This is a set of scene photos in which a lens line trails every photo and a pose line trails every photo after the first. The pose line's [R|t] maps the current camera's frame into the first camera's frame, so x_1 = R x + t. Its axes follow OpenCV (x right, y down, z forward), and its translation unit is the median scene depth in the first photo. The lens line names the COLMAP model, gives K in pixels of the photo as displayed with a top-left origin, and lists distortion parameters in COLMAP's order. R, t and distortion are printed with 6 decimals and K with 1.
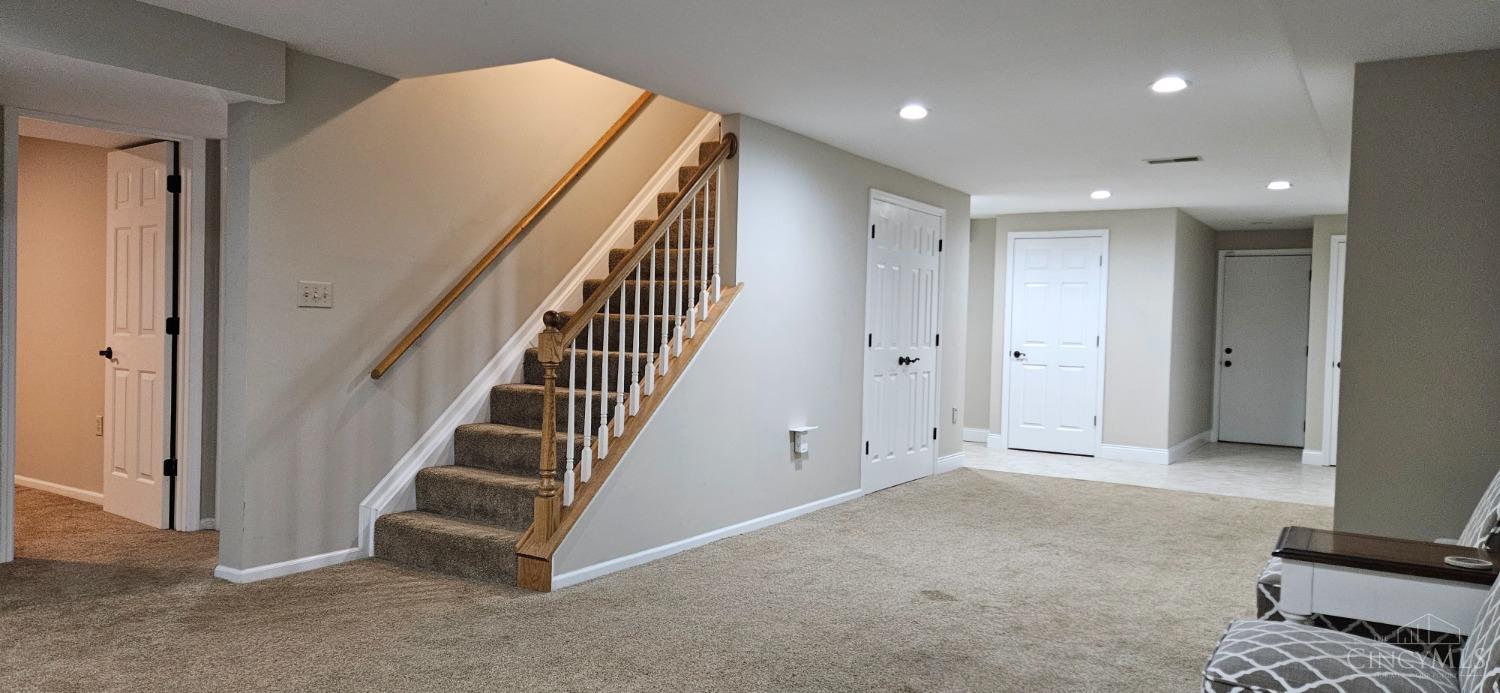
lens RADIAL K [[1008.3, 0, 748.0], [0, 1008.3, 351.8], [0, 0, 1]] dist [0.045386, -0.045445]
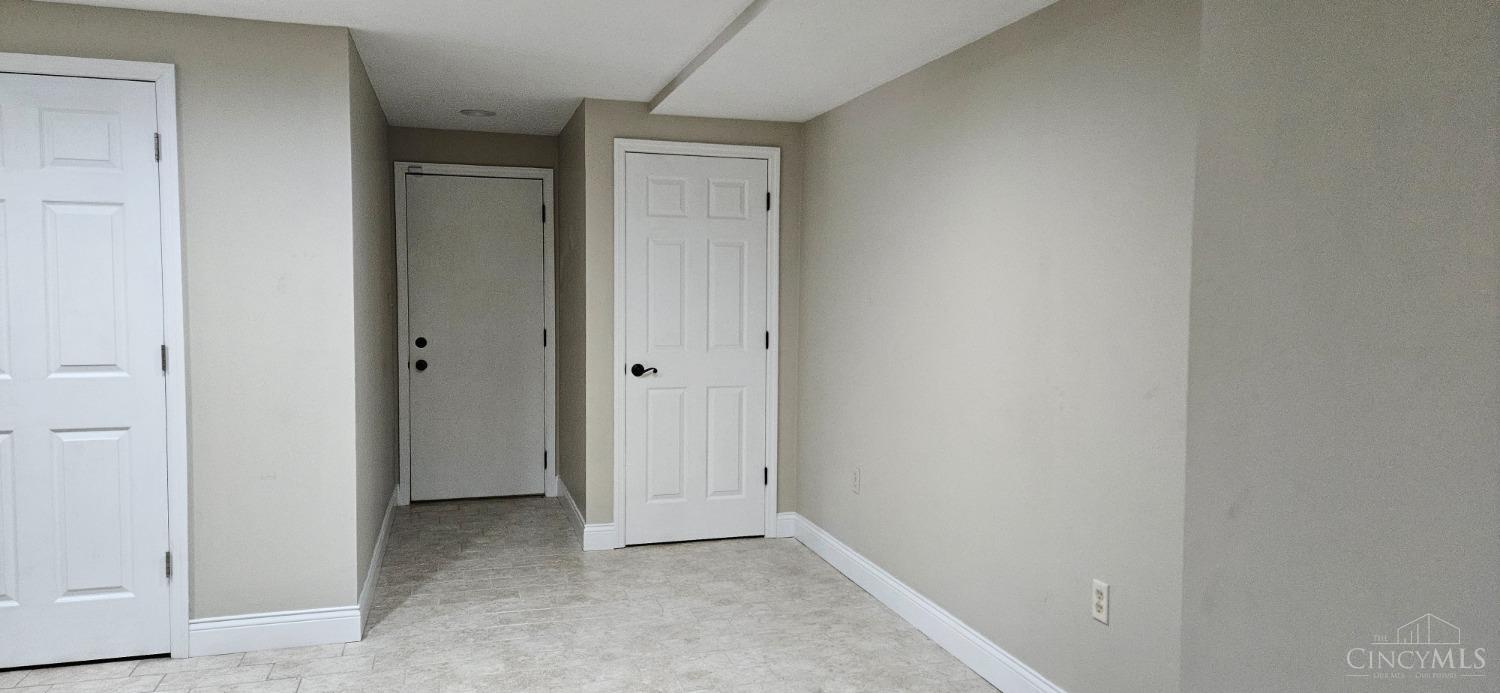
lens RADIAL K [[1008.3, 0, 781.7], [0, 1008.3, 343.5], [0, 0, 1]] dist [0.045386, -0.045445]
pose [[0.640320, -0.062451, 0.765565, 0.333053], [0.028258, 0.997930, 0.057771, -0.053500], [-0.767588, -0.015359, 0.640759, 0.953180]]
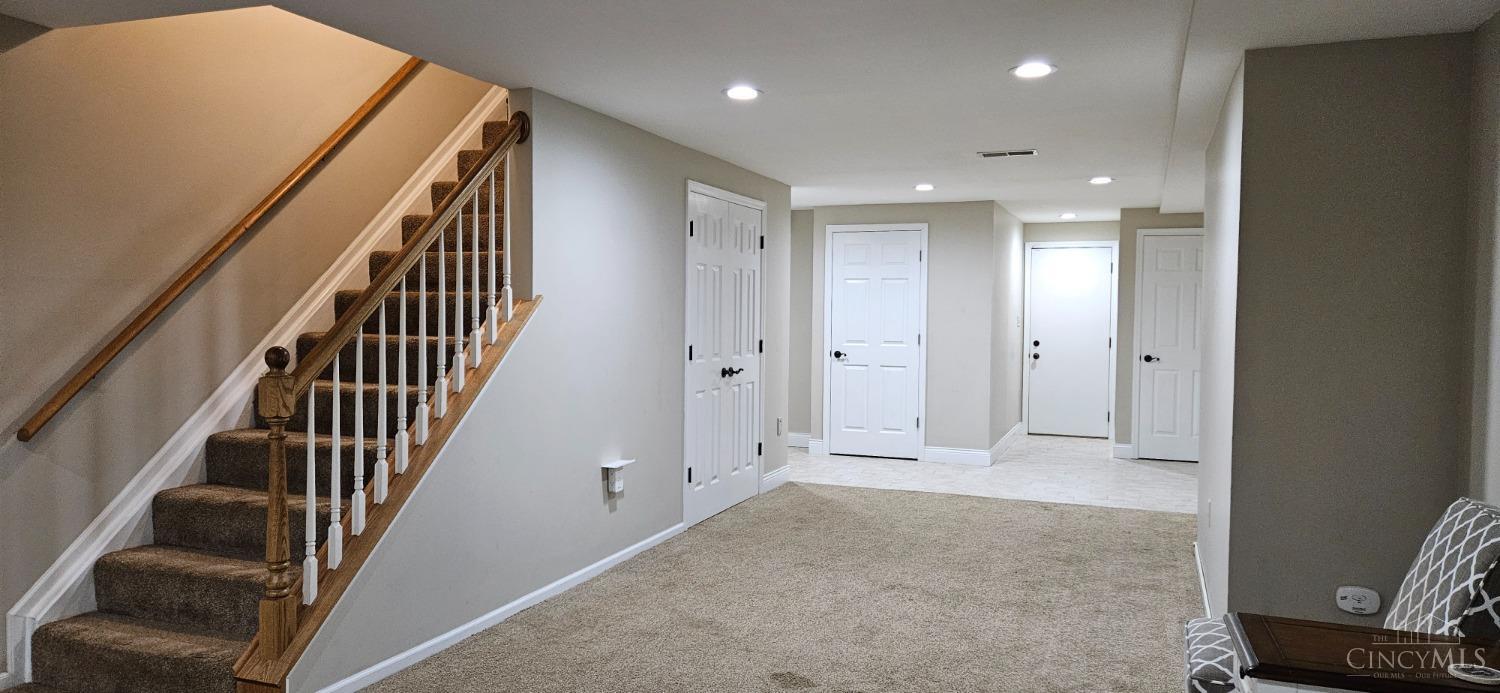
lens RADIAL K [[1008.3, 0, 751.1], [0, 1008.3, 348.5], [0, 0, 1]] dist [0.045386, -0.045445]
pose [[0.979667, -0.022754, 0.199334, -0.002328], [0.019895, 0.999669, 0.016333, -0.034581], [-0.199640, -0.012036, 0.979795, 0.157763]]
